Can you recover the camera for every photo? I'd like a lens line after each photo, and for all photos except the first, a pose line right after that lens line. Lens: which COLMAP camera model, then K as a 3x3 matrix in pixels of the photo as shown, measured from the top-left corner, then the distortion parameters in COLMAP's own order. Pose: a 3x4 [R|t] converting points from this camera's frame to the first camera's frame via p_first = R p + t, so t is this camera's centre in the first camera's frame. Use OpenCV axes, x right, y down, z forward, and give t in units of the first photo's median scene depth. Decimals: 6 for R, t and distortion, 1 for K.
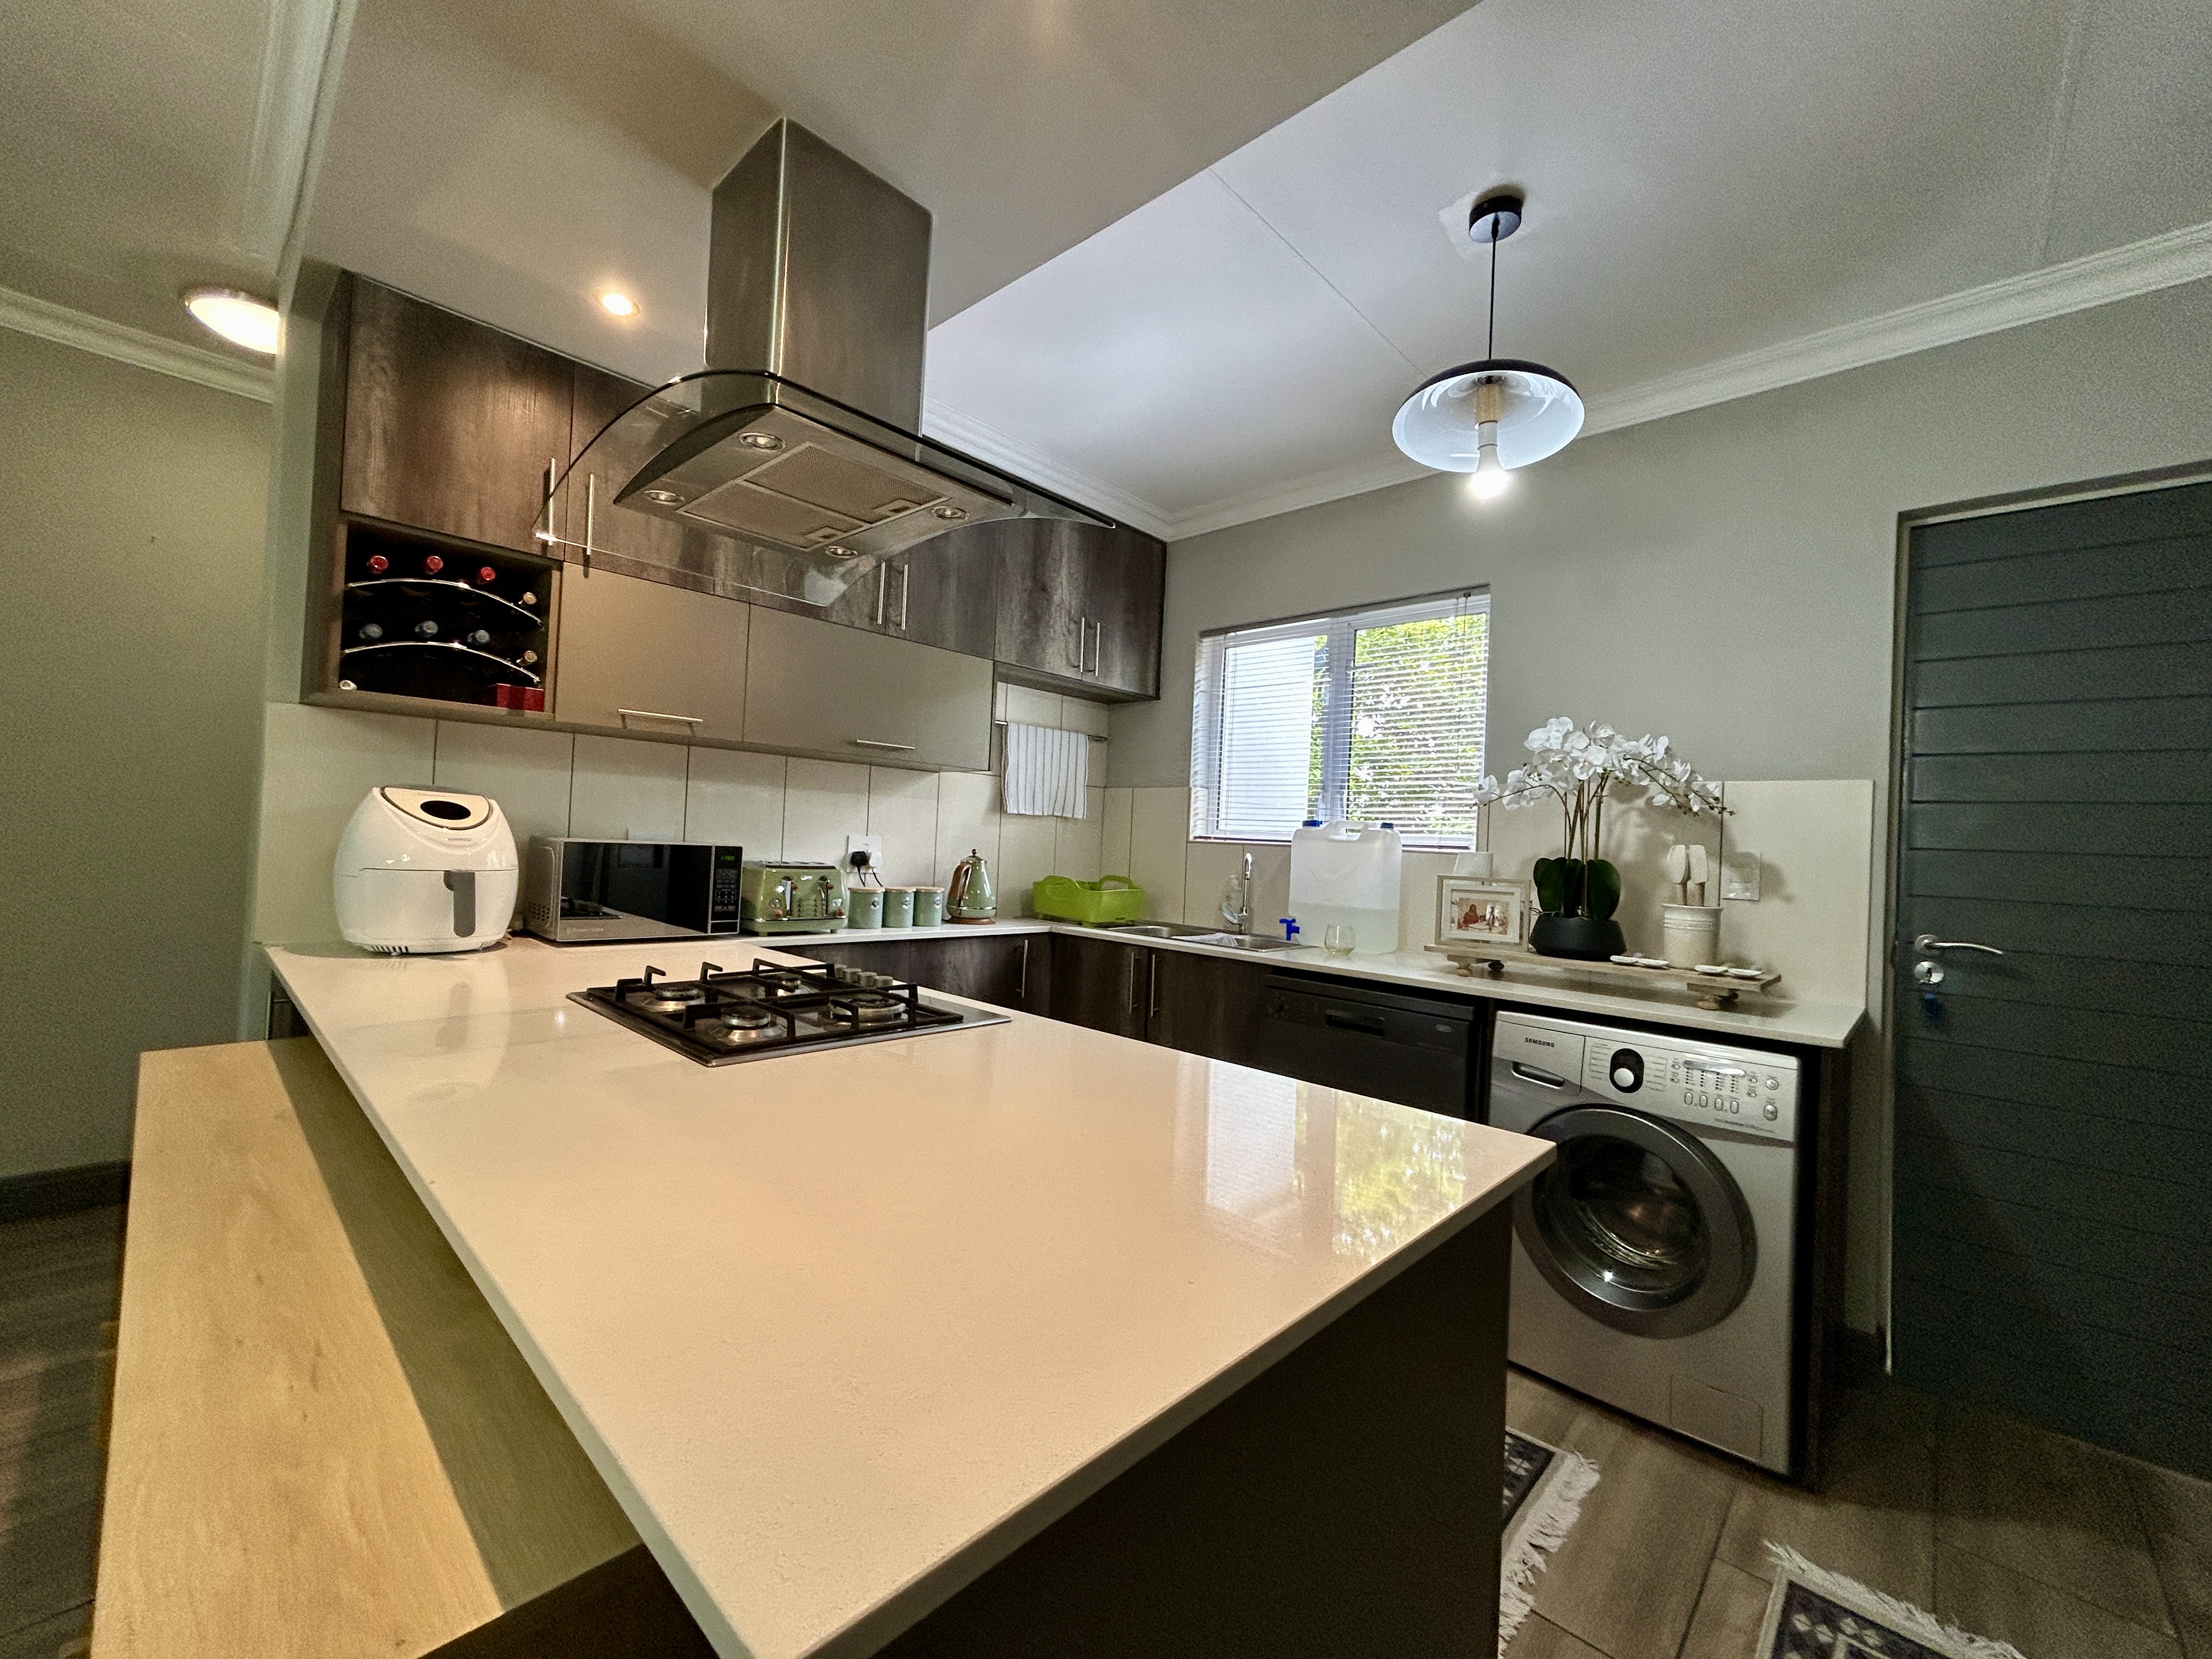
lens RADIAL K [[887.6, 0, 1106.0], [0, 887.6, 829.5], [0, 0, 1]] dist [-0.011838, -0.000426]
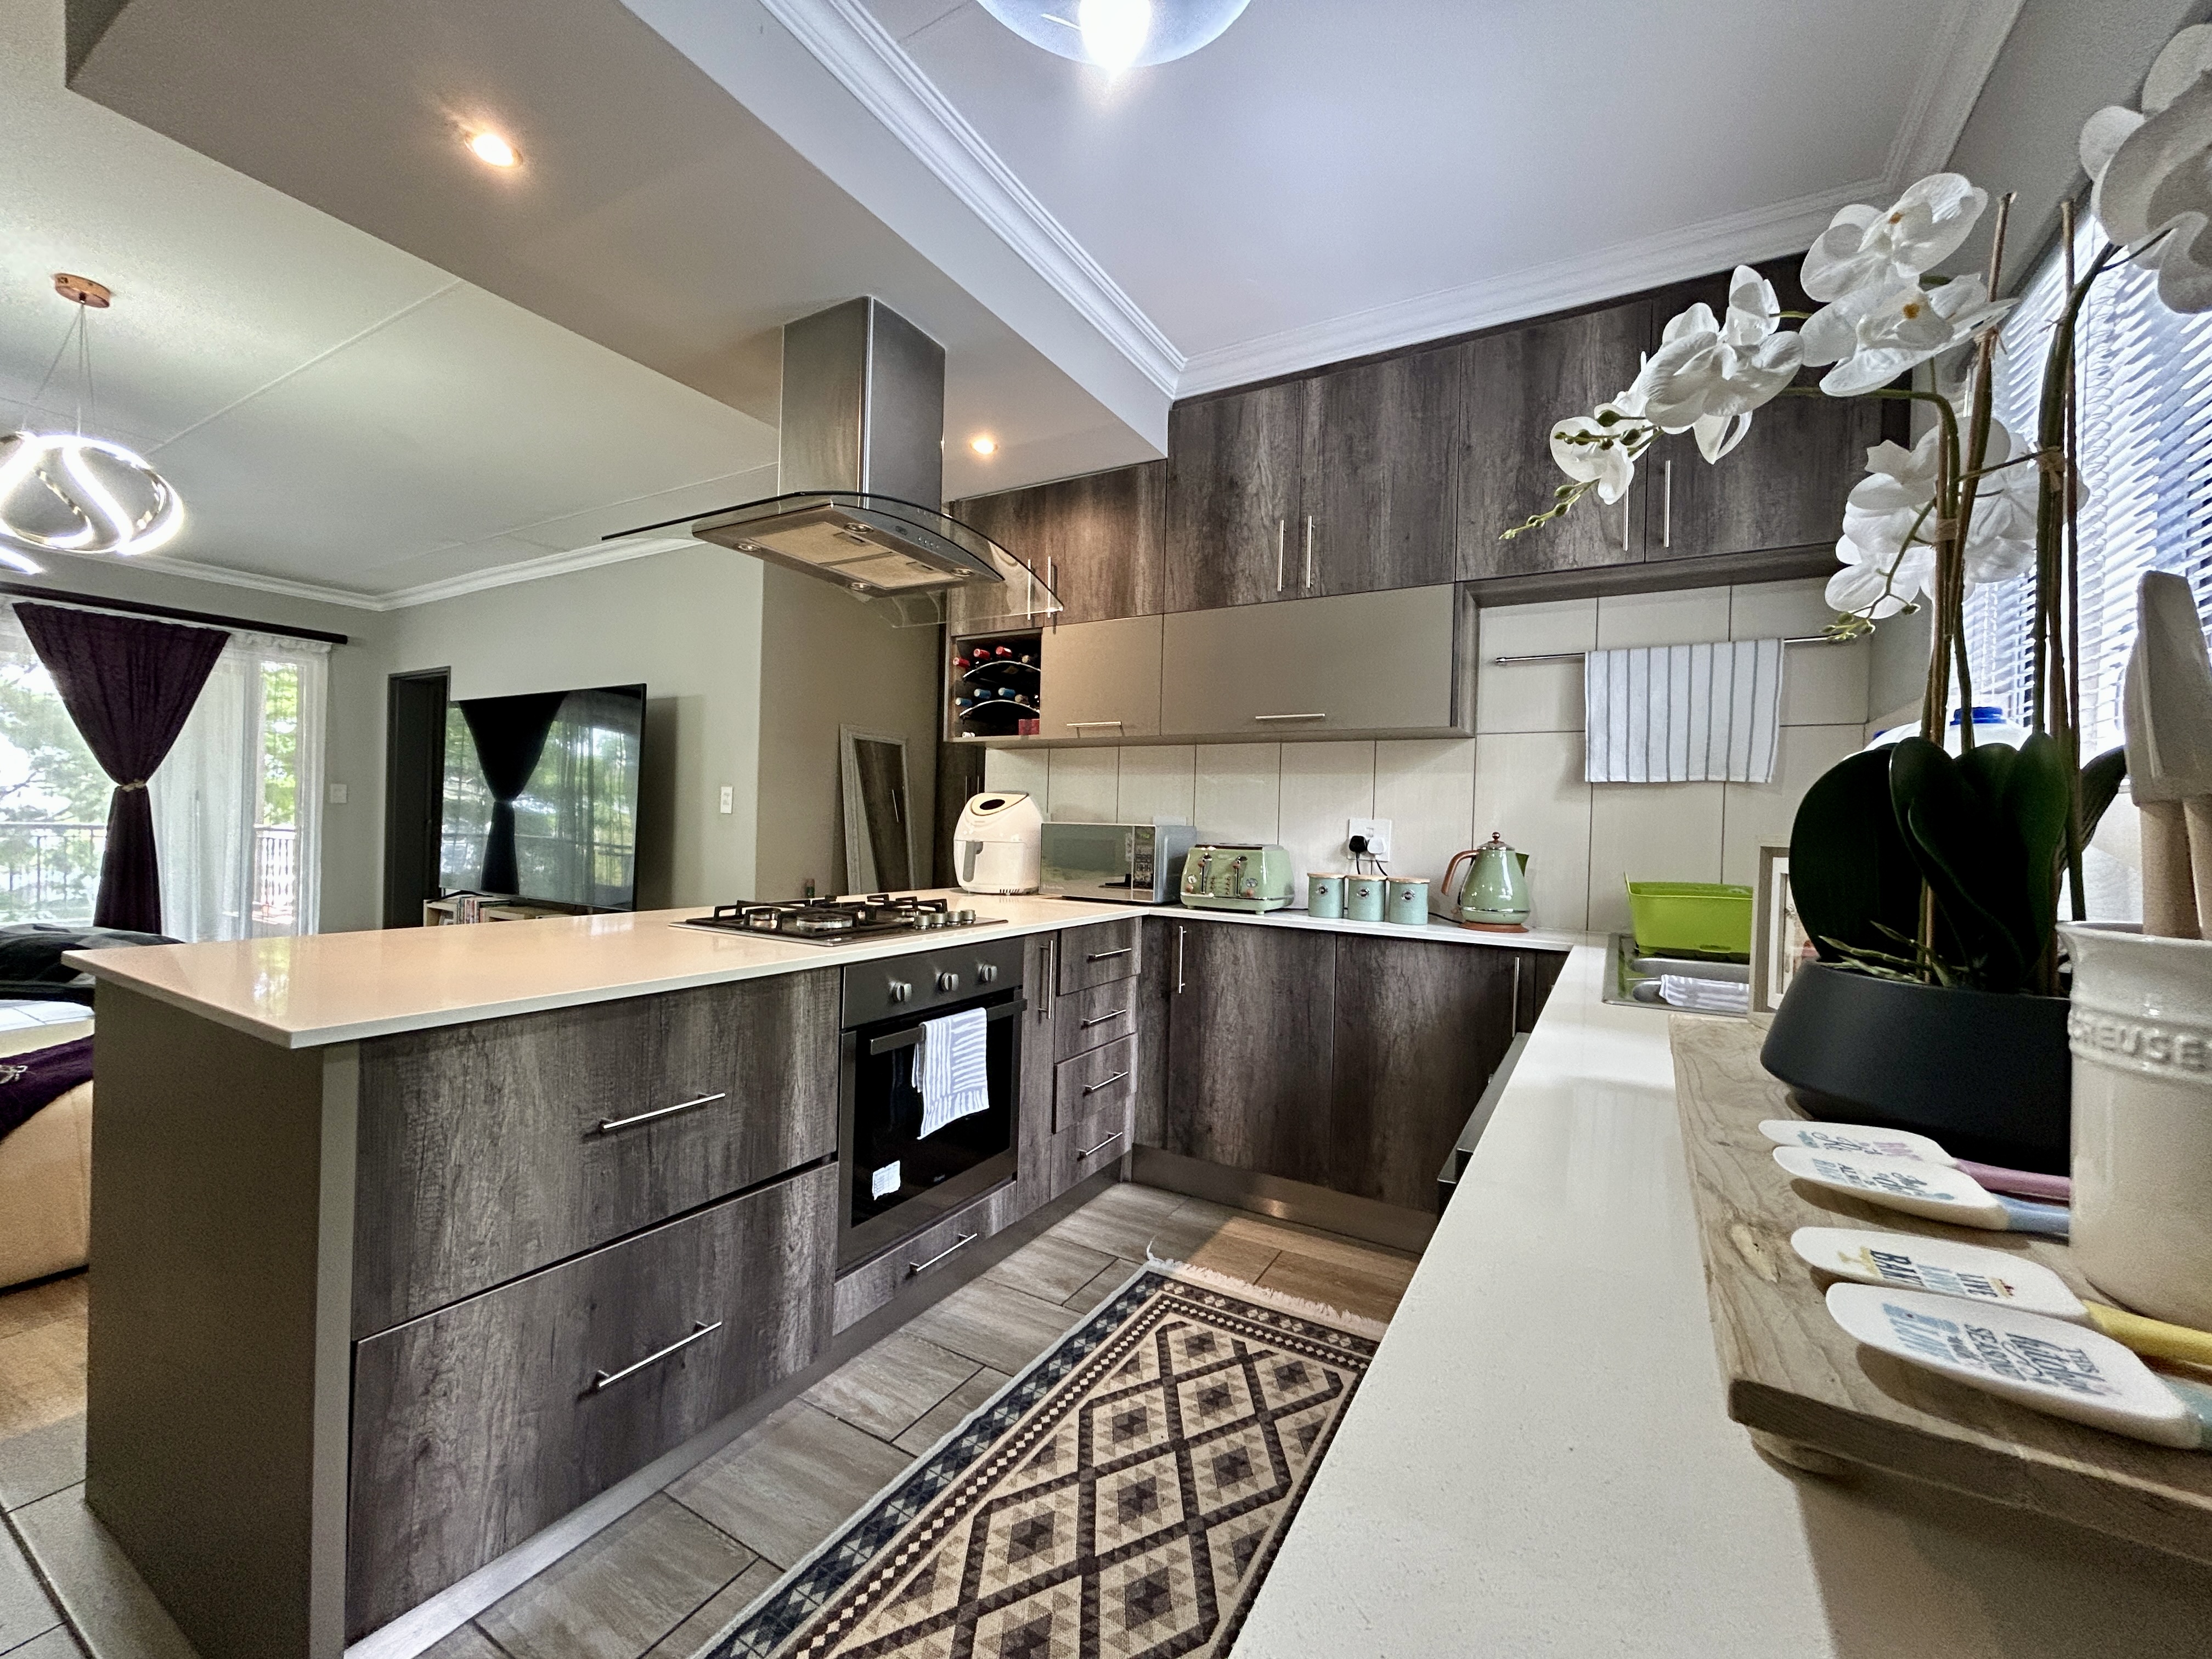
lens RADIAL K [[887.6, 0, 1106.0], [0, 887.6, 829.5], [0, 0, 1]] dist [-0.011838, -0.000426]
pose [[0.226044, -0.035099, -0.973485, 0.581323], [-0.003465, 0.999315, -0.036835, 0.055197], [0.974111, 0.011700, 0.225768, 0.573895]]
